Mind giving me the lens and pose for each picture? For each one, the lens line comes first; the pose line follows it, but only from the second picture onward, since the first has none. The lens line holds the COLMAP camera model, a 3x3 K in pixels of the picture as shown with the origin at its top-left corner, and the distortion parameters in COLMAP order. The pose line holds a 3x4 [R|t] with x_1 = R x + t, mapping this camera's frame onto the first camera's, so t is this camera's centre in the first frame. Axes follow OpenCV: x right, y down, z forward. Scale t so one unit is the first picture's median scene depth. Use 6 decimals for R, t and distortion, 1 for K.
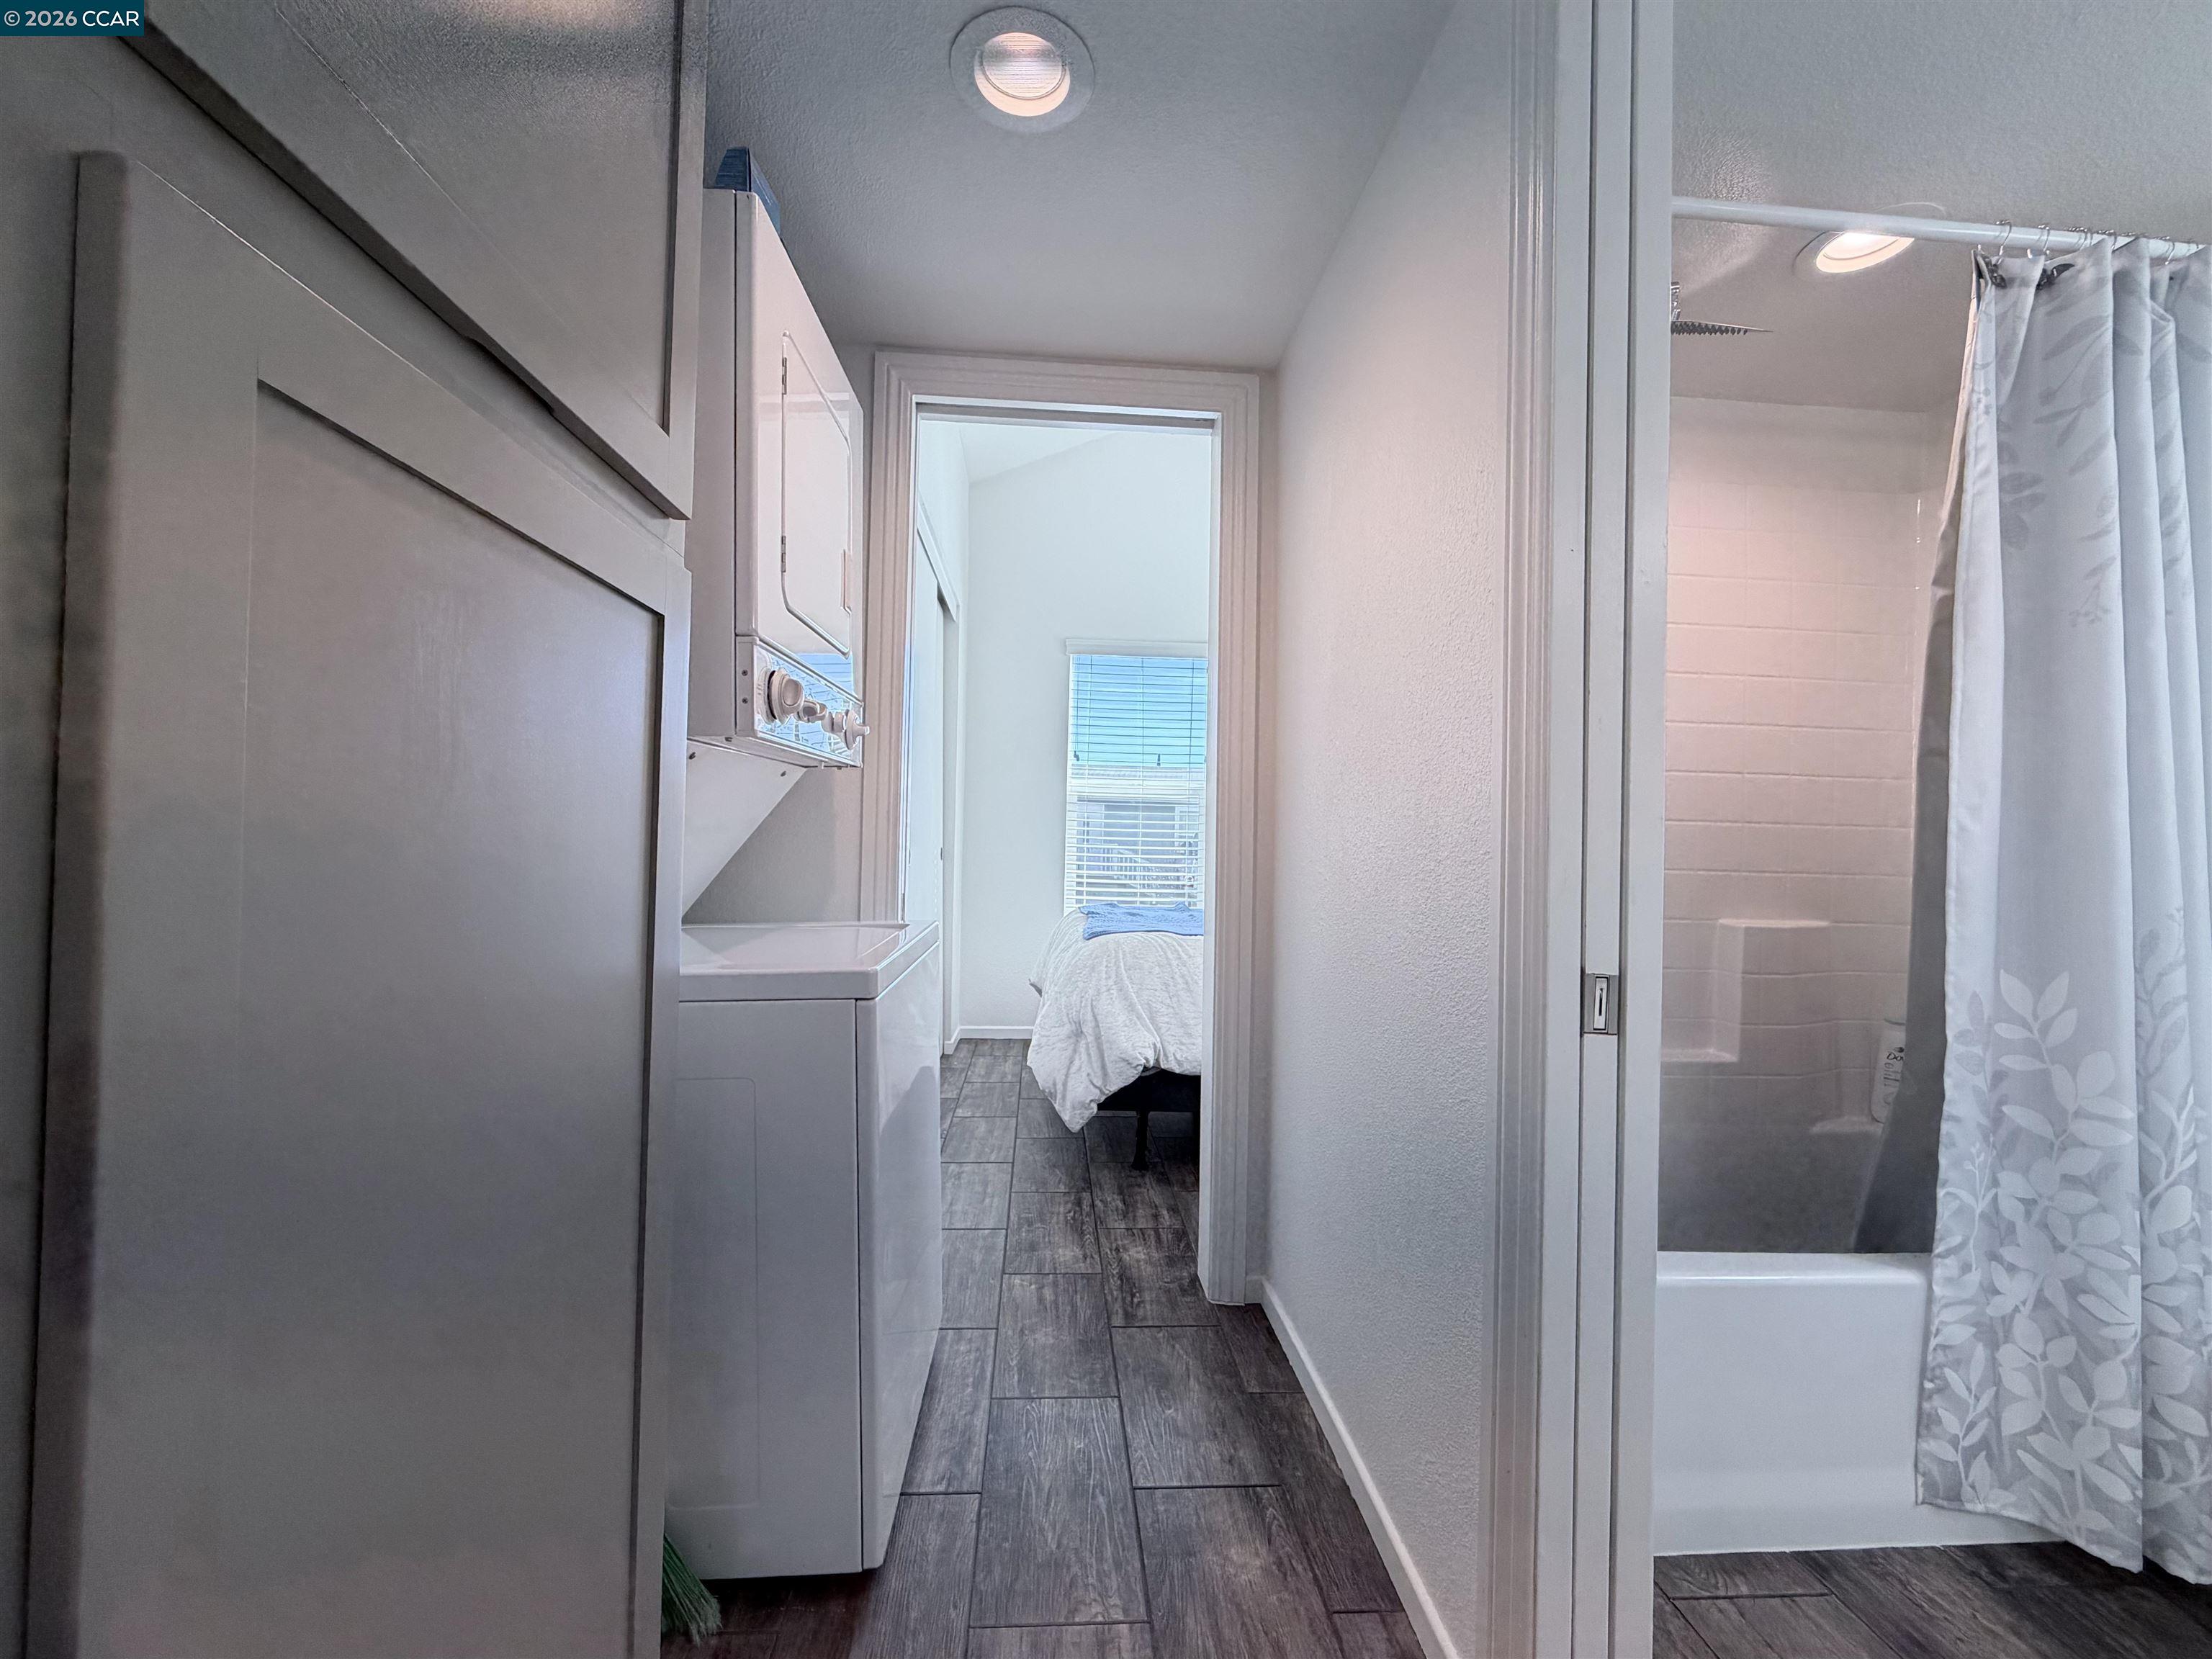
lens RADIAL K [[880.9, 0, 1099.4], [0, 880.9, 832.2], [0, 0, 1]] dist [-0.000182, -0.000023]
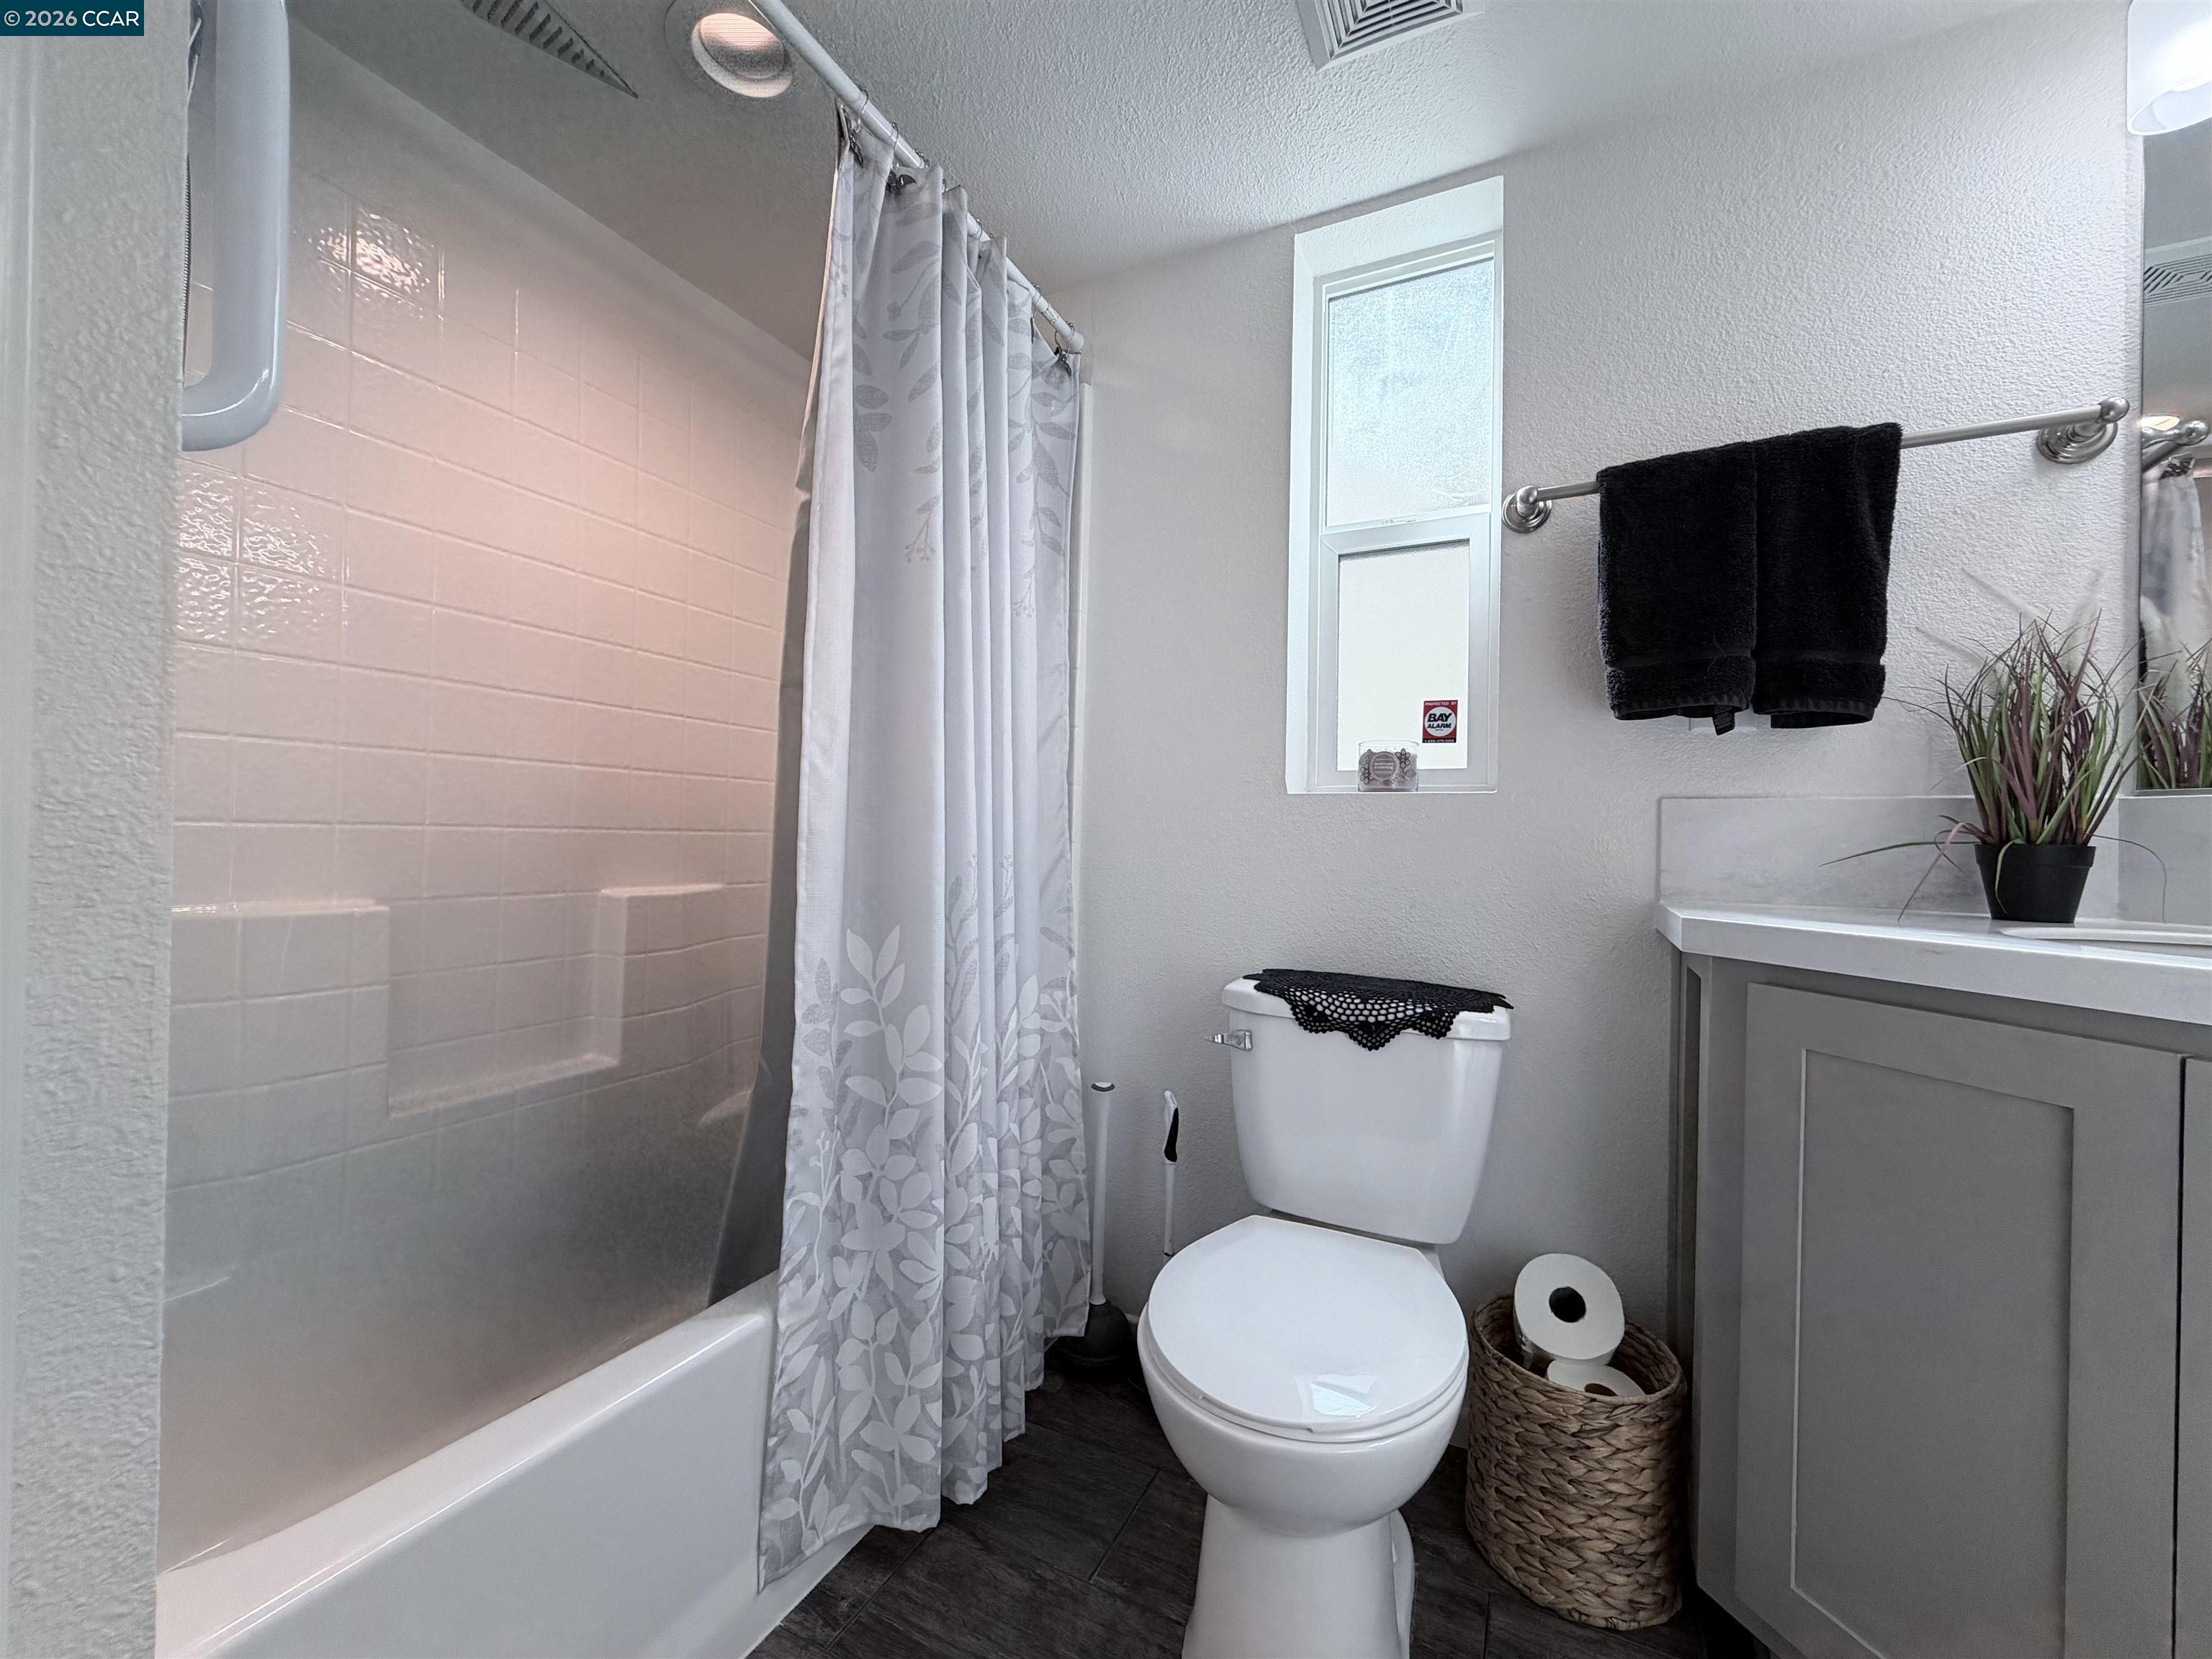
lens RADIAL K [[880.9, 0, 1099.4], [0, 880.9, 832.2], [0, 0, 1]] dist [-0.000182, -0.000023]
pose [[0.509047, -0.009441, 0.860687, 0.392696], [-0.021021, 0.999505, 0.023396, 0.030860], [-0.860482, -0.030002, 0.508597, 0.333375]]
